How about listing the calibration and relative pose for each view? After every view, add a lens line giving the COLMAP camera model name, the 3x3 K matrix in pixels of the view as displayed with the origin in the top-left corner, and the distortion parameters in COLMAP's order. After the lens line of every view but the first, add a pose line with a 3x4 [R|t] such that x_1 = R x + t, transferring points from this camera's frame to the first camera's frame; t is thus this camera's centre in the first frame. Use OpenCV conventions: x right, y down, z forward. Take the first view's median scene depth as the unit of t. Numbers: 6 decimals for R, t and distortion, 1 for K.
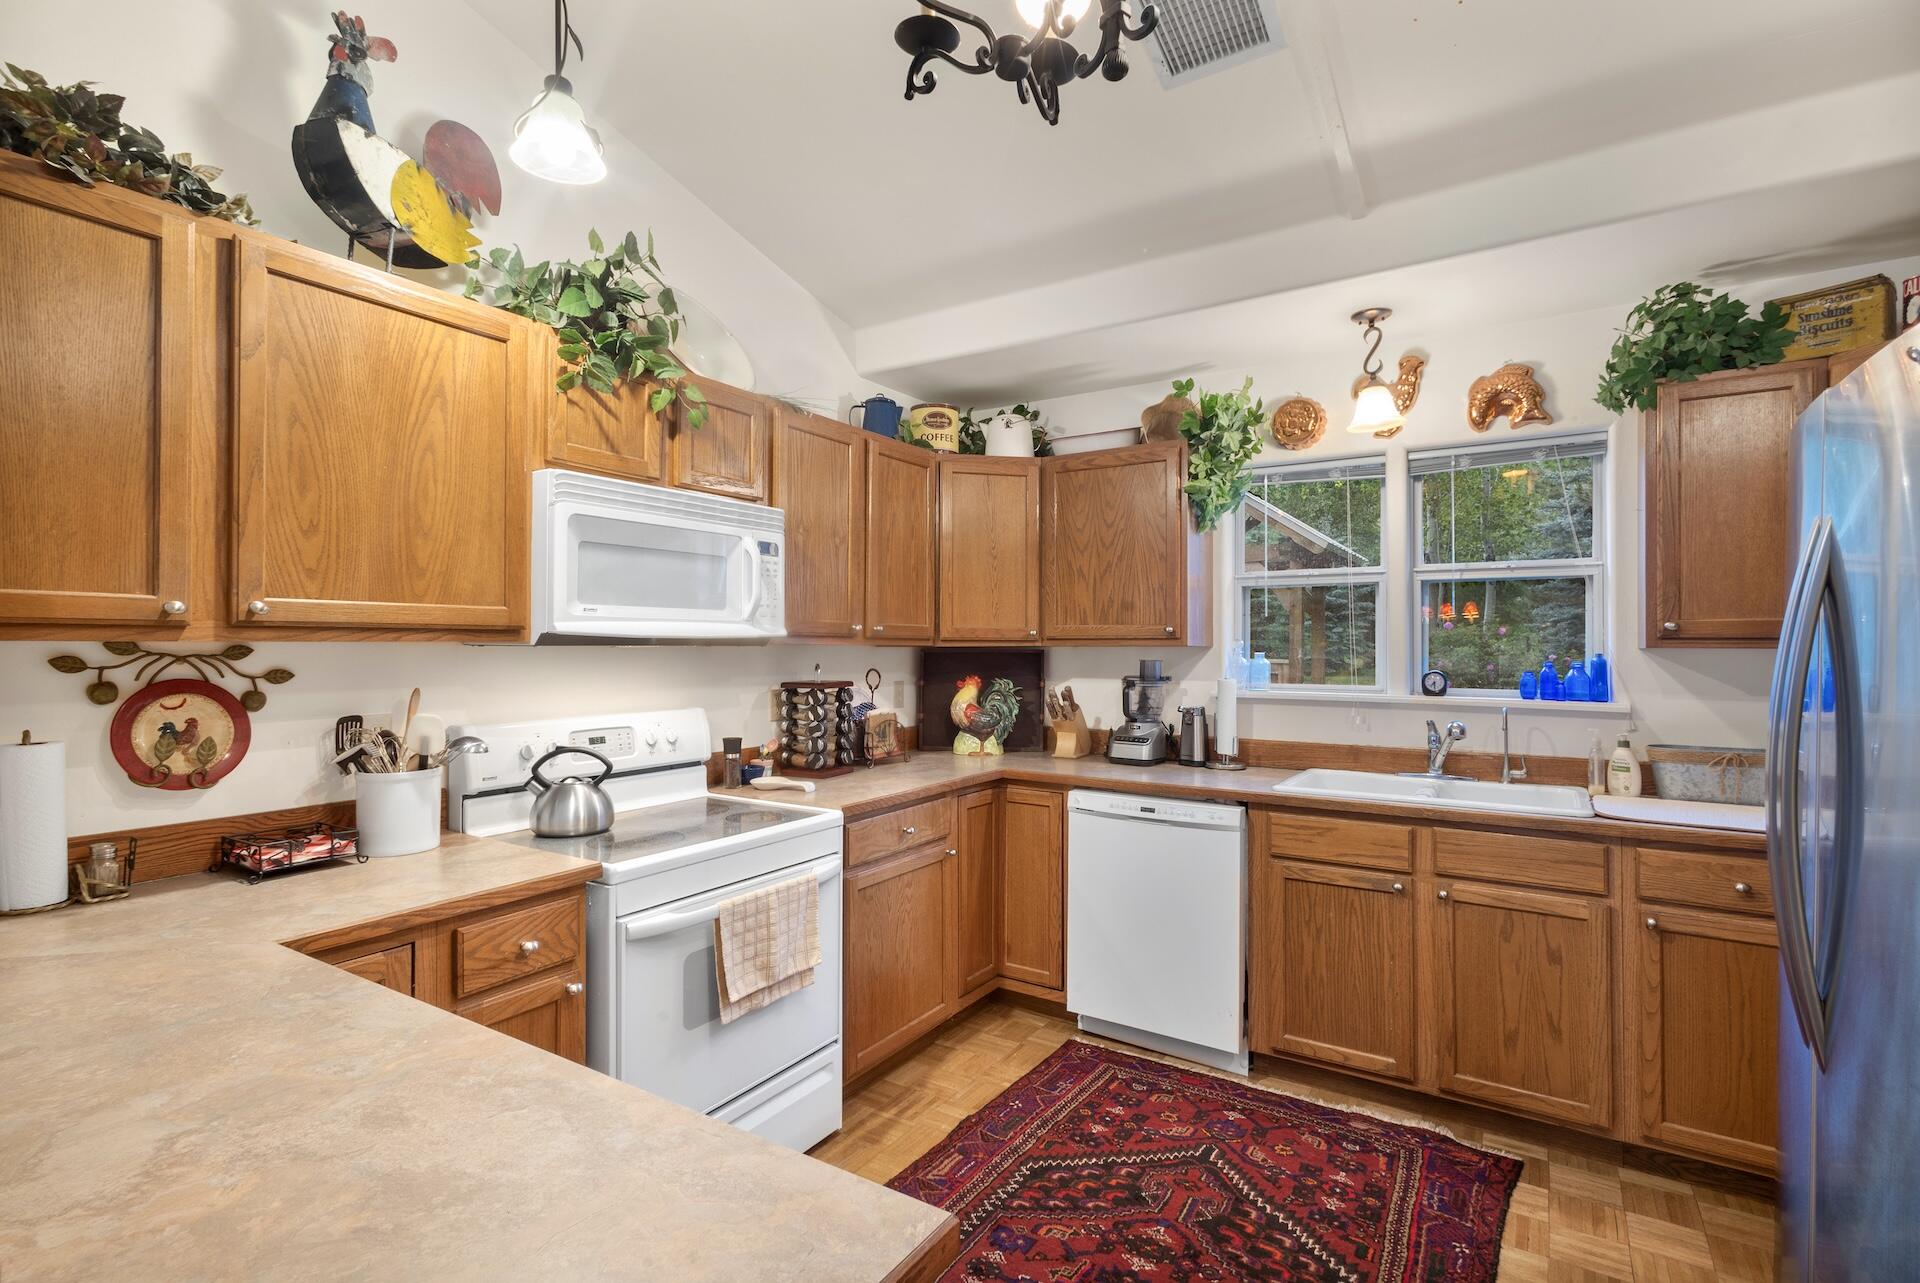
lens RADIAL K [[904.4, 0, 959.9], [0, 904.4, 639.8], [0, 0, 1]] dist [0.020812, -0.001874]
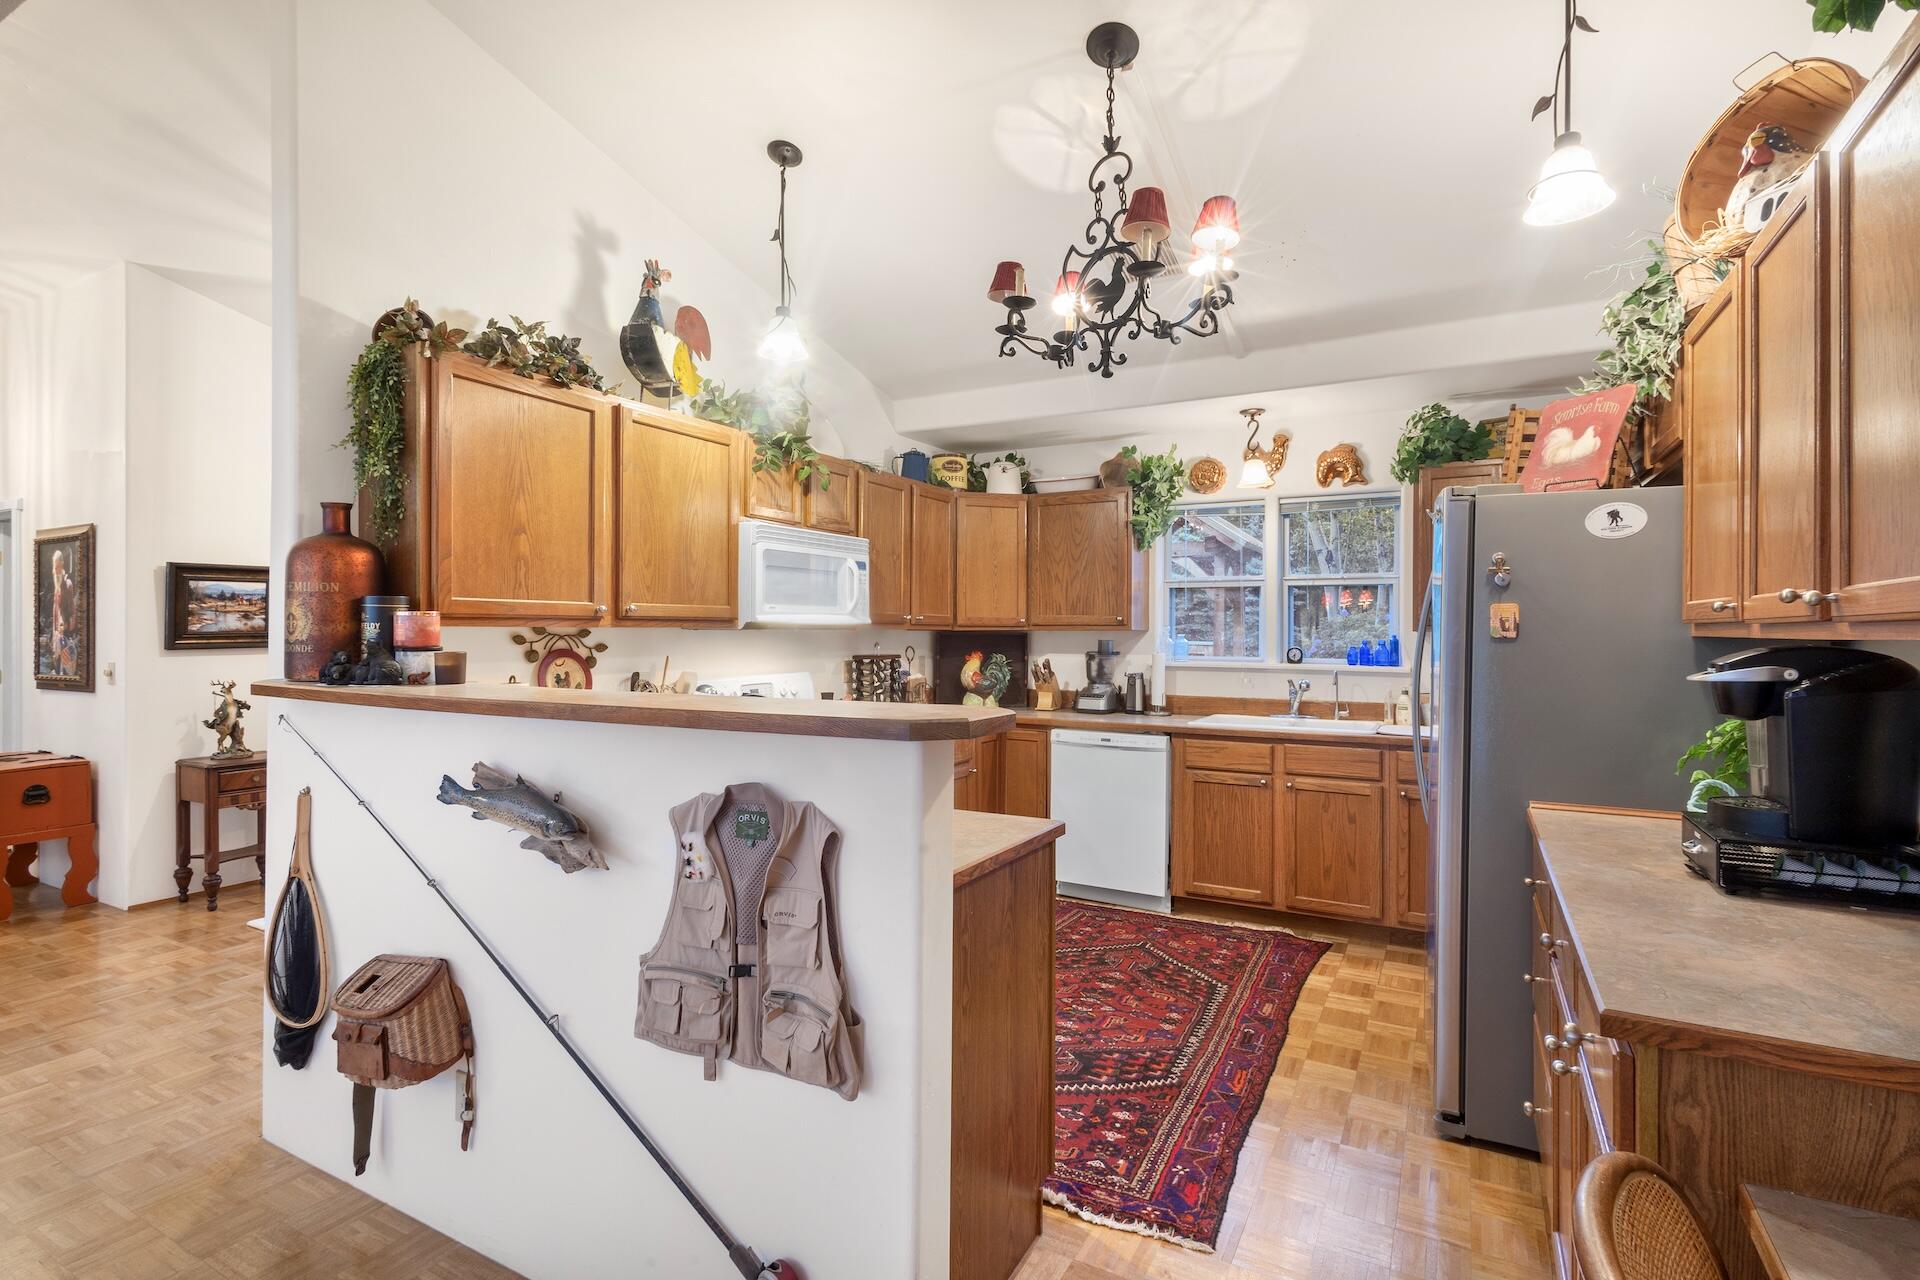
lens RADIAL K [[904.4, 0, 962.4], [0, 904.4, 634.4], [0, 0, 1]] dist [0.020812, -0.001874]
pose [[0.997543, 0.000290, 0.070062, -0.149051], [-0.001079, 0.999936, 0.011233, -0.003101], [-0.070054, -0.011282, 0.997479, -0.526719]]
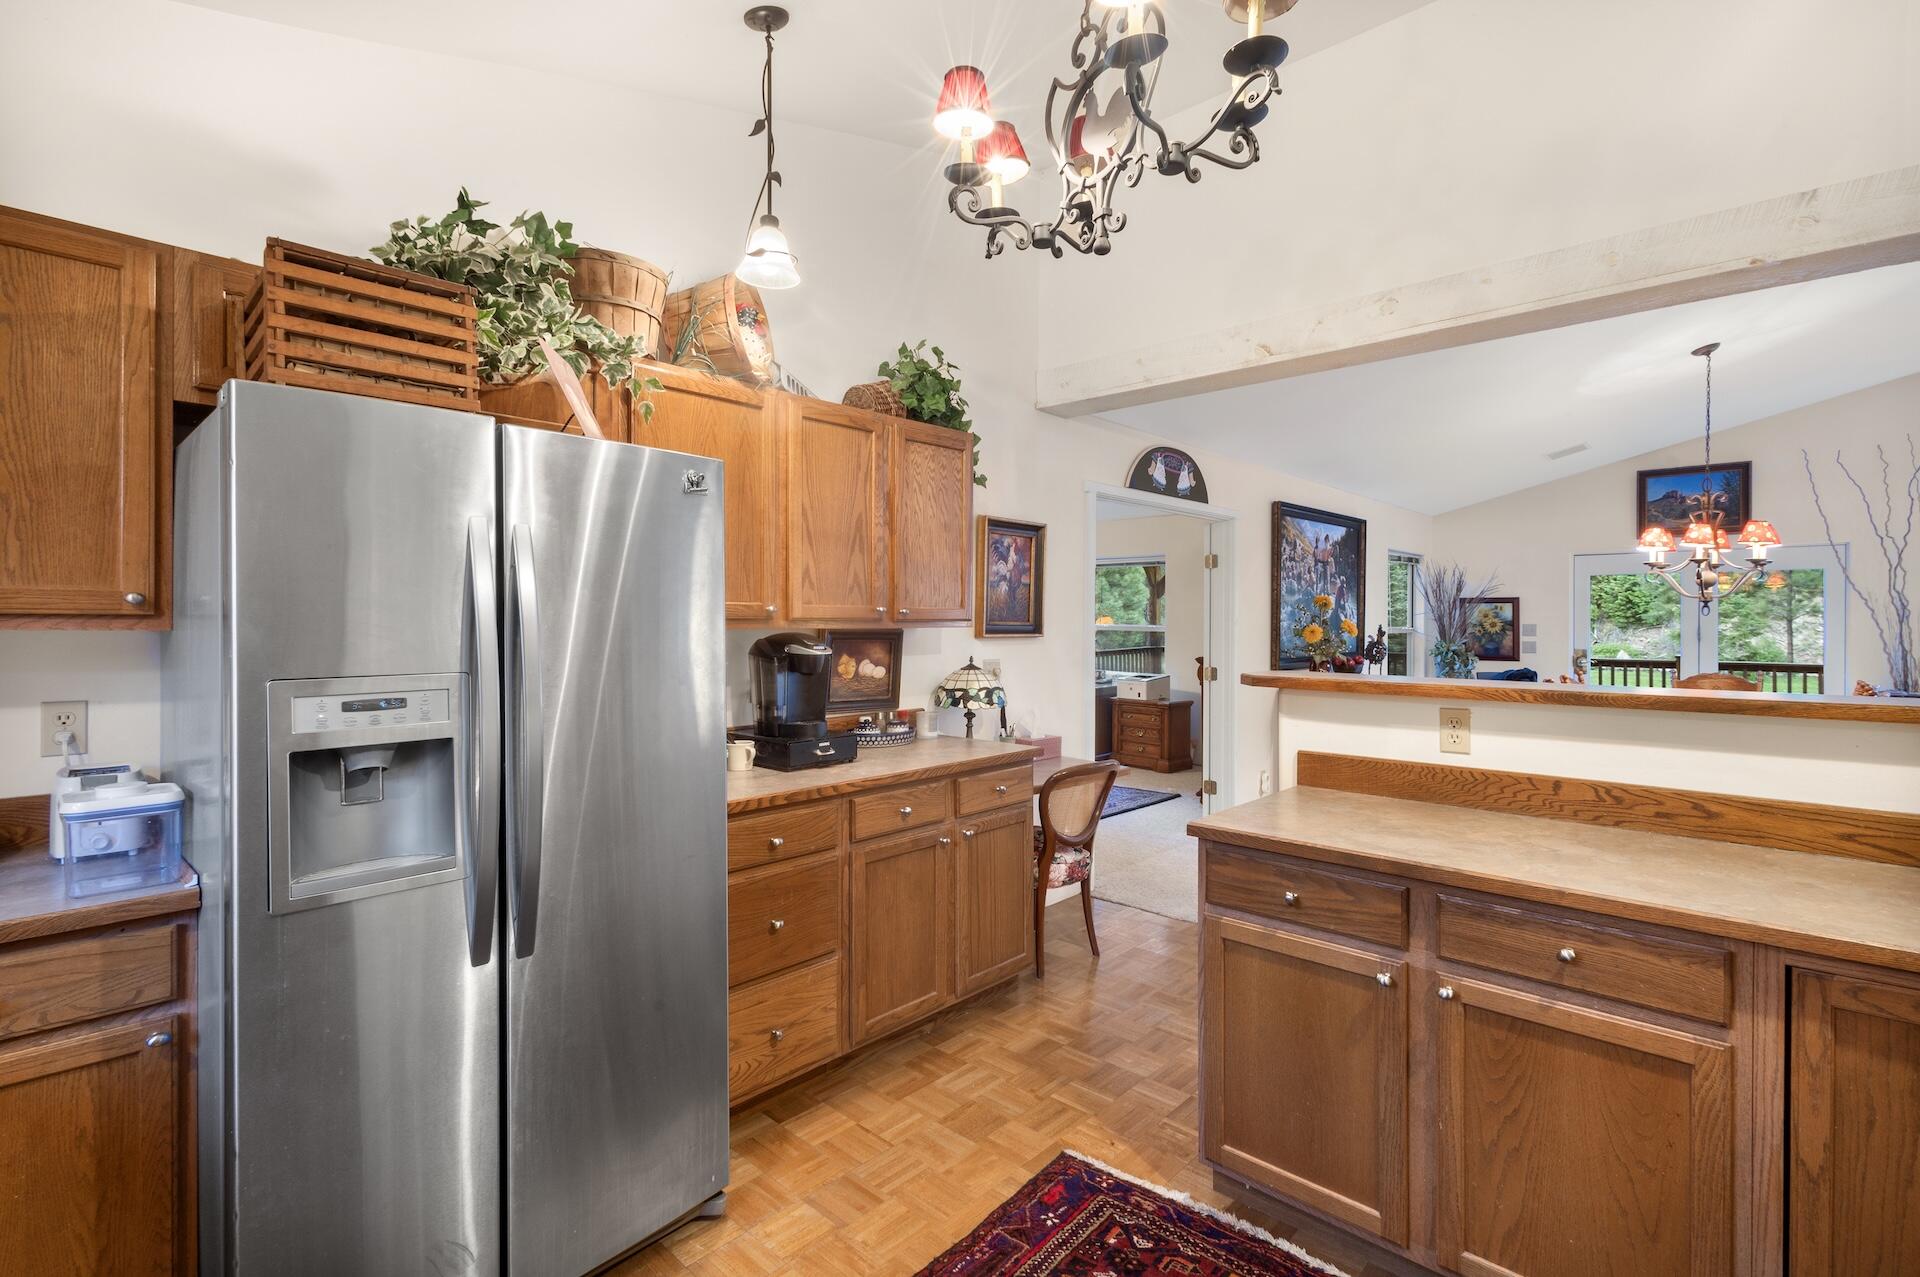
lens RADIAL K [[904.4, 0, 959.4], [0, 904.4, 636.6], [0, 0, 1]] dist [0.020812, -0.001874]
pose [[-0.983250, -0.004801, 0.182197, 0.098794], [-0.003109, 0.999949, 0.009573, 0.004398], [-0.182234, 0.008846, -0.983215, 1.457775]]
